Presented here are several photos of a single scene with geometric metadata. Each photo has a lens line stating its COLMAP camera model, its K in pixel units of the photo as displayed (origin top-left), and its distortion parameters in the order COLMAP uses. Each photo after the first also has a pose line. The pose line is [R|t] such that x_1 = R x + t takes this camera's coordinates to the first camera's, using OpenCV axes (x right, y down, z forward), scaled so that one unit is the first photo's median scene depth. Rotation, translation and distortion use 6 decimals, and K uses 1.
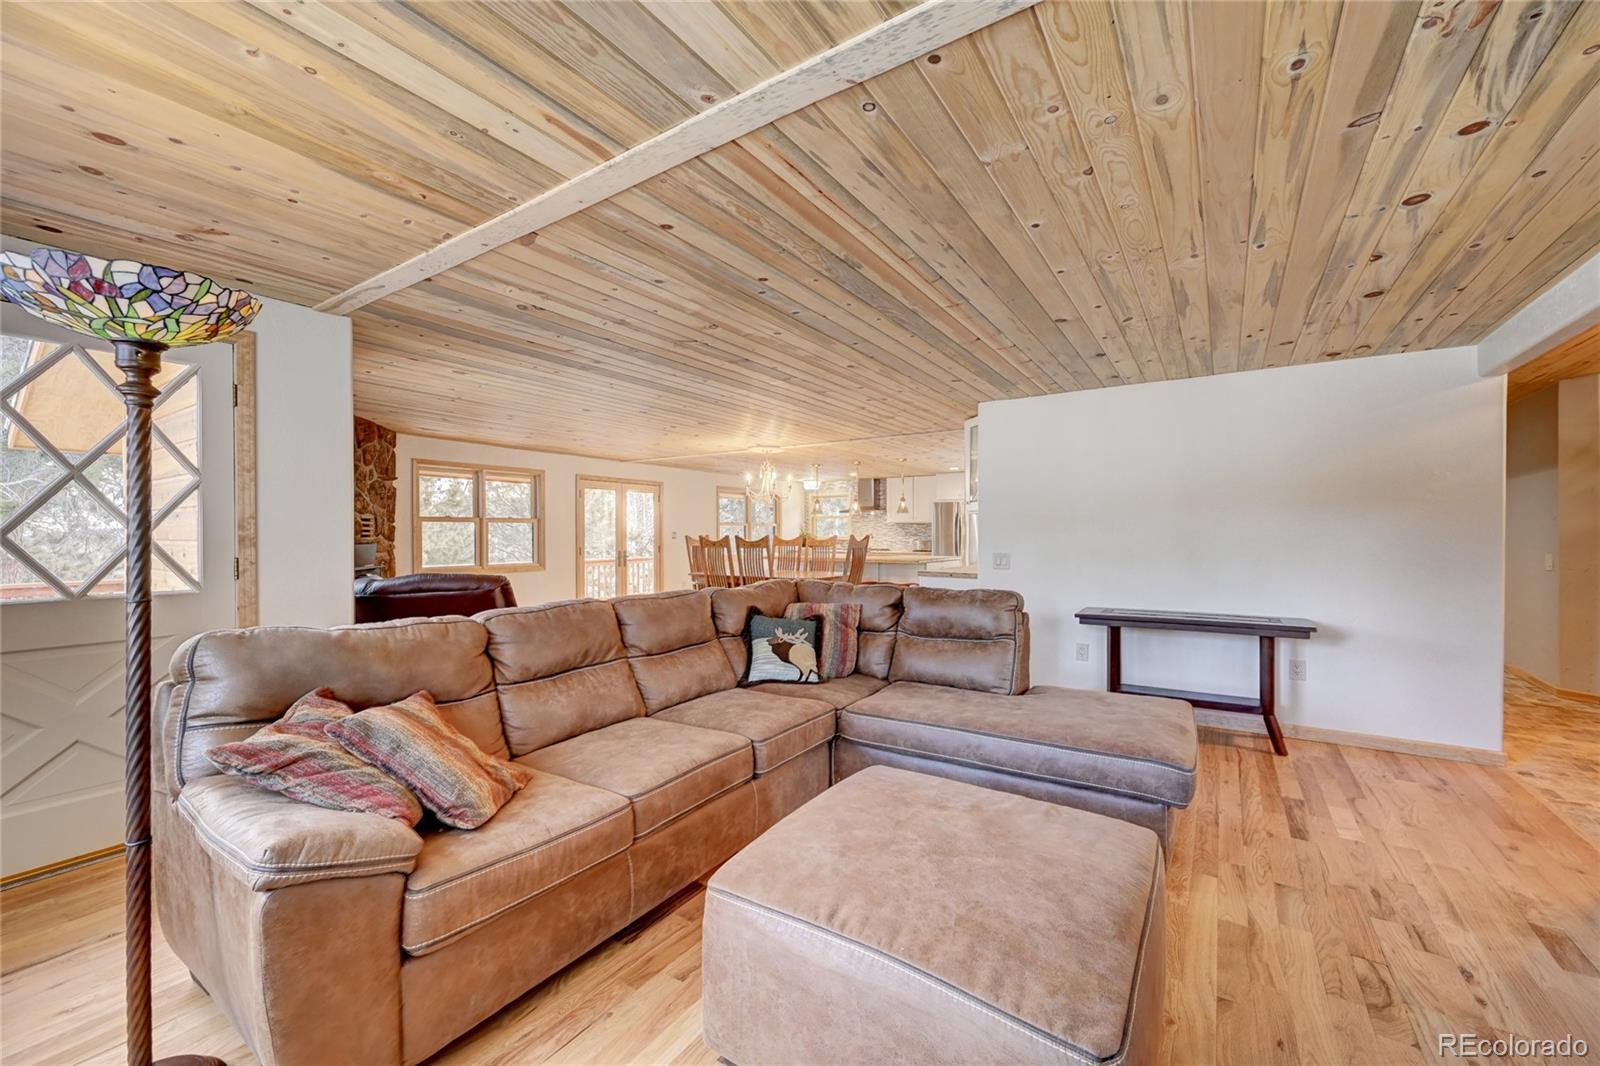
lens RADIAL K [[629.2, 0, 794.1], [0, 629.2, 536.1], [0, 0, 1]] dist [-0.002608, 0.000646]
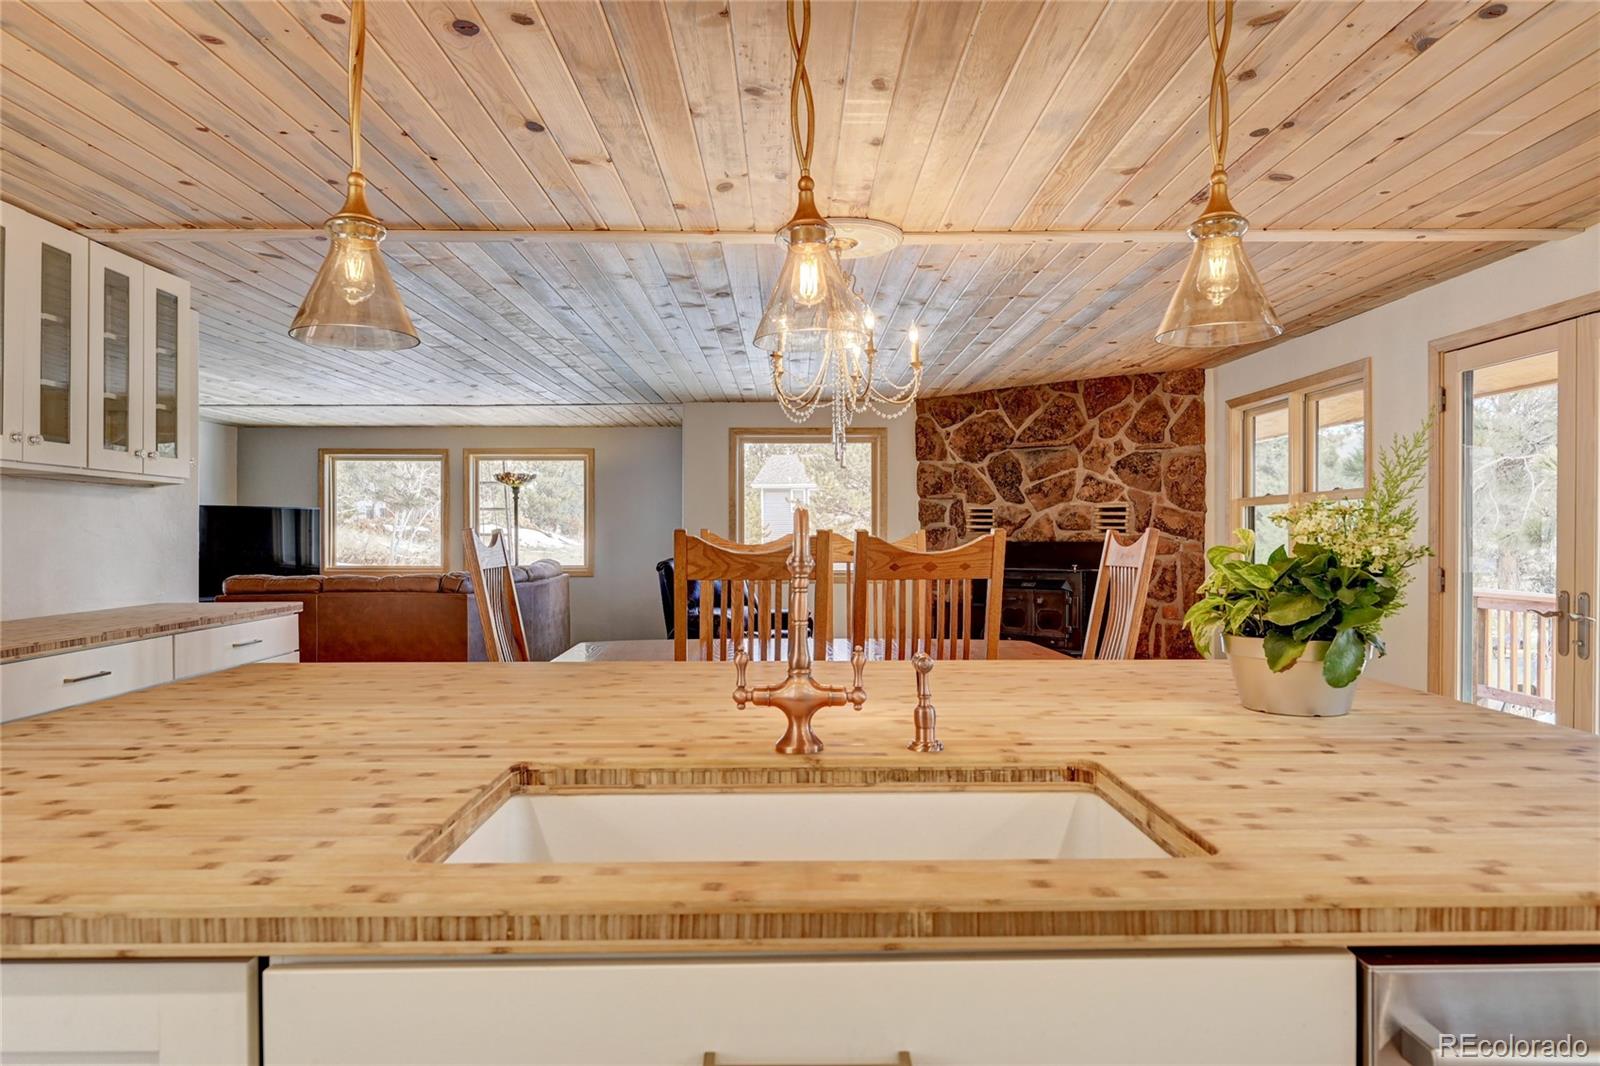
lens RADIAL K [[1008.1, 0, 801.8], [0, 1008.1, 525.0], [0, 0, 1]] dist [-0.004611, -0.001311]
pose [[-0.818171, -0.003314, -0.574966, 0.247892], [-0.001679, 0.999993, -0.003375, -0.002170], [0.574973, -0.001796, -0.818171, 1.420632]]
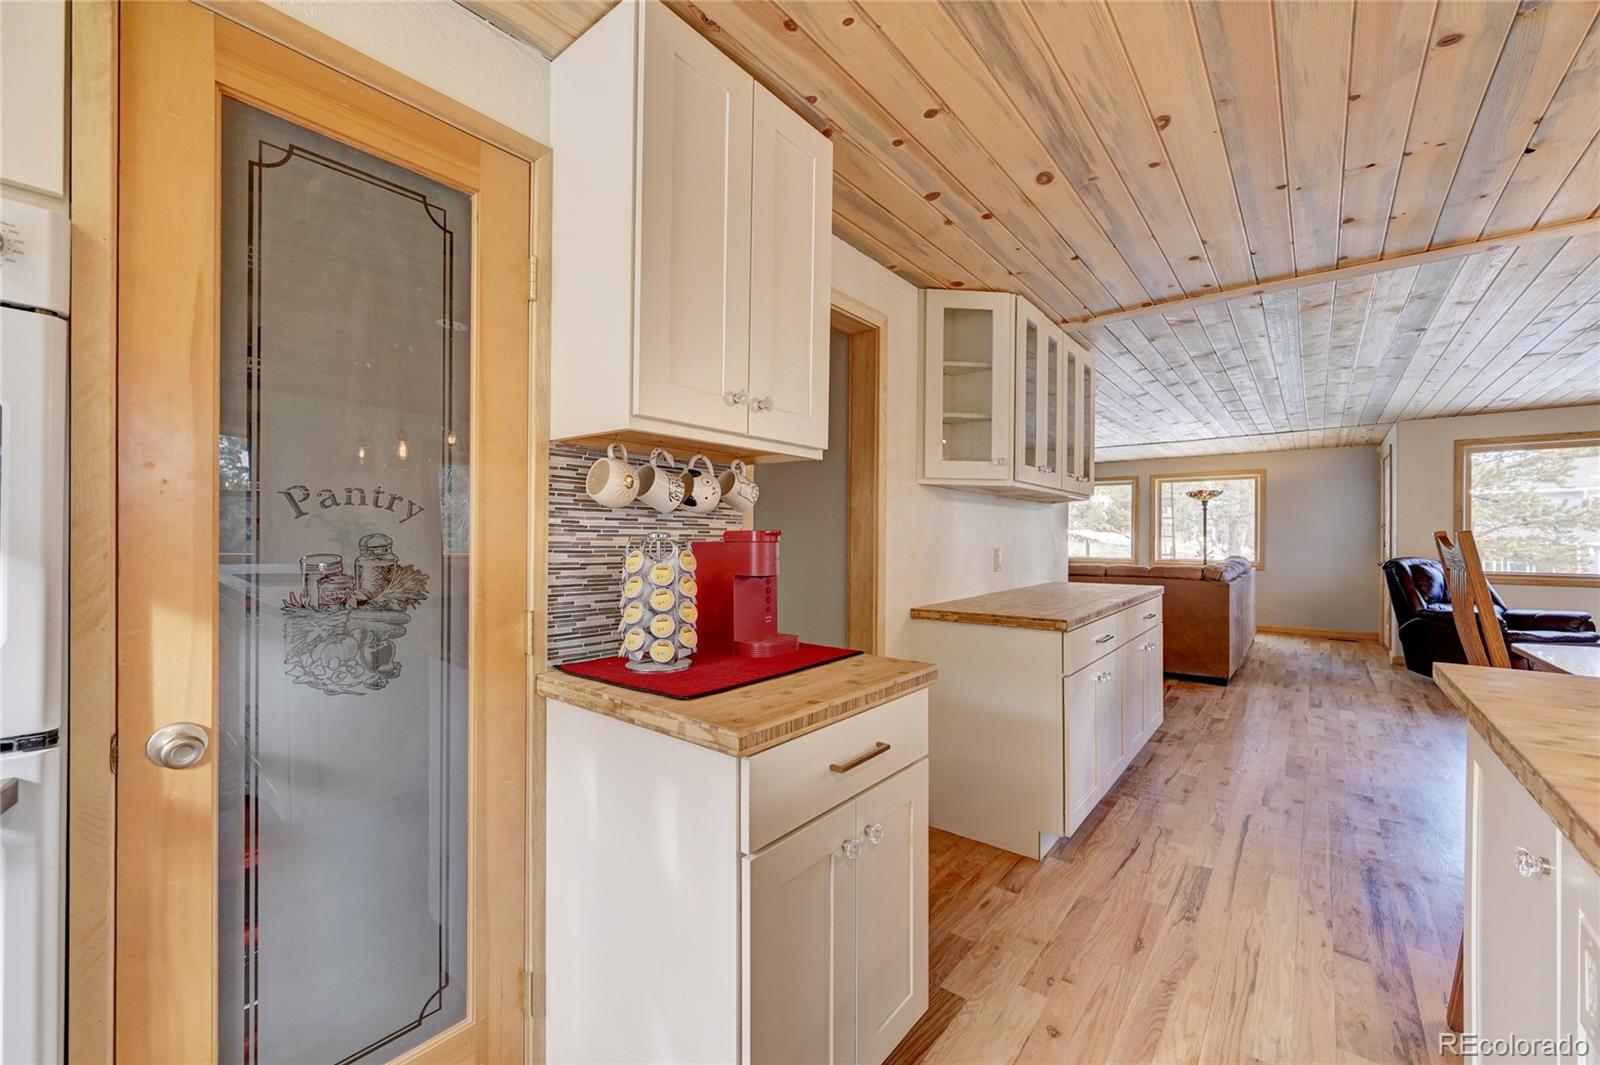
lens RADIAL K [[629.3, 0, 803.4], [0, 629.3, 533.3], [0, 0, 1]] dist [-0.001185, 0.000221]
pose [[-0.996504, -0.005457, 0.083362, 0.394237], [-0.005083, 0.999976, 0.004697, -0.000972], [-0.083386, 0.004257, -0.996508, 1.280128]]
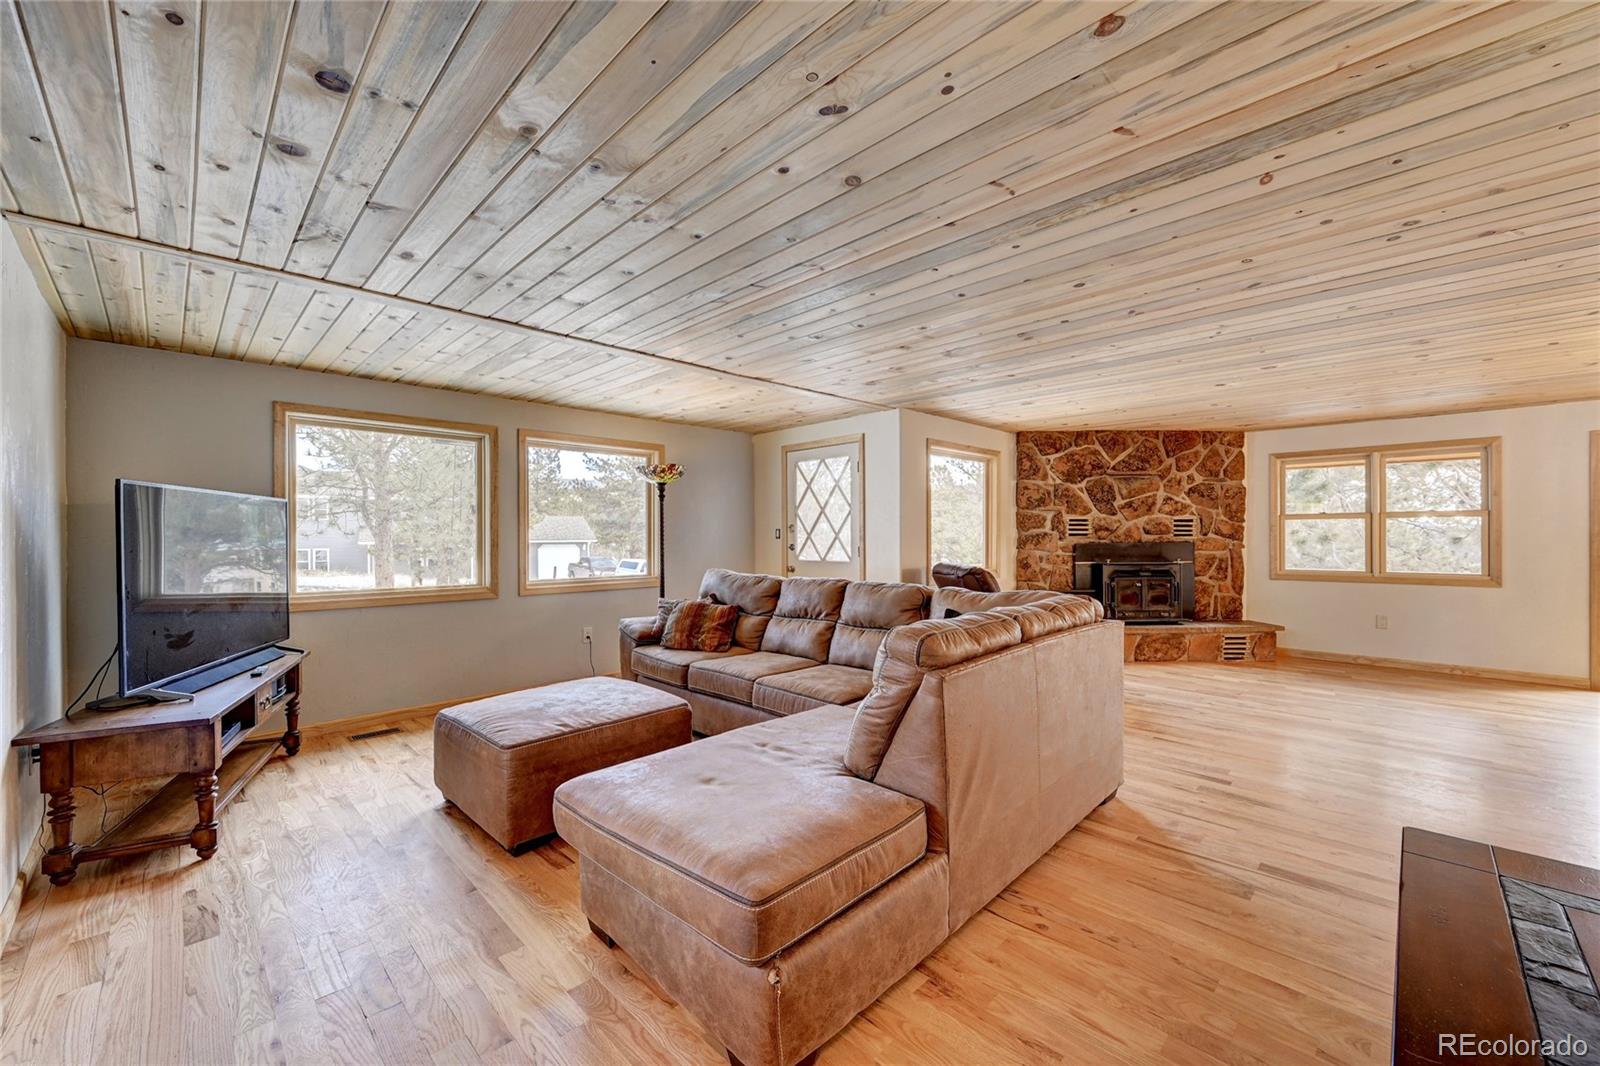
lens RADIAL K [[629.2, 0, 803.7], [0, 629.2, 534.8], [0, 0, 1]] dist [-0.002608, 0.000646]
pose [[-0.183243, 0.002714, -0.983064, 0.422977], [-0.000997, 0.999995, 0.002946, -0.002783], [0.983067, 0.001520, -0.183240, 0.439298]]
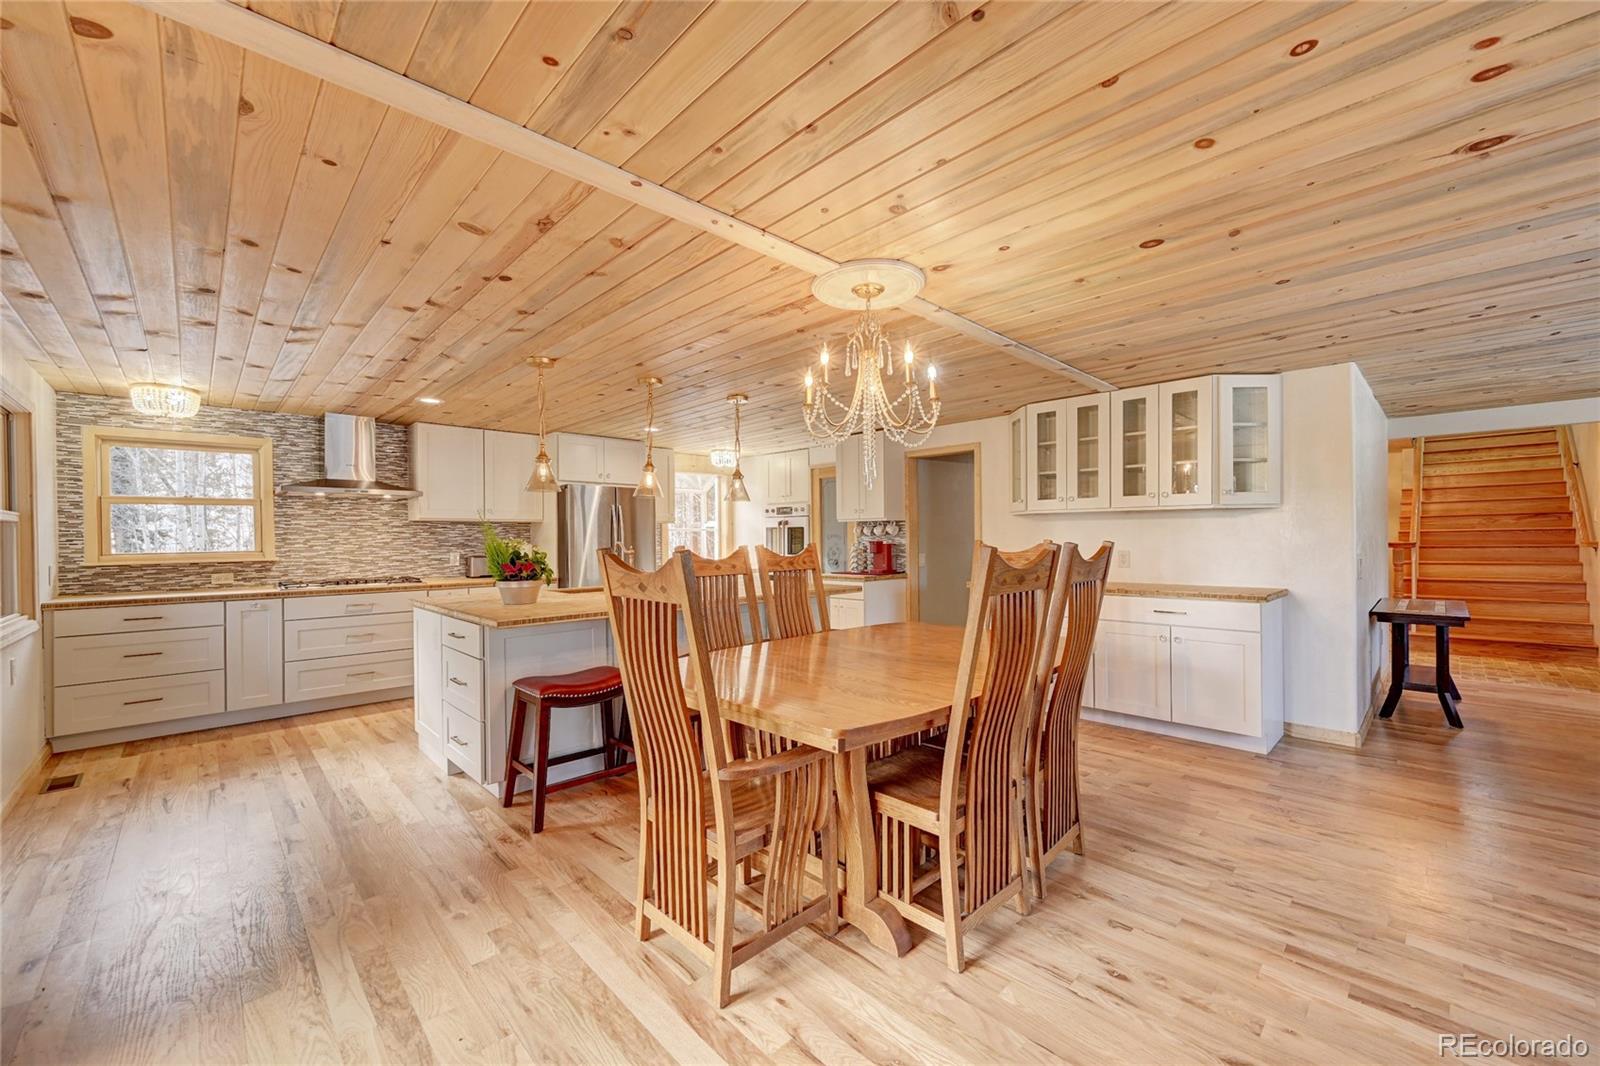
lens RADIAL K [[629.2, 0, 799.8], [0, 629.2, 540.6], [0, 0, 1]] dist [-0.002608, 0.000646]
pose [[0.200010, -0.006656, 0.979771, -0.390970], [0.014735, 0.999884, 0.003785, -0.005895], [-0.979683, 0.013680, 0.200084, 1.001115]]
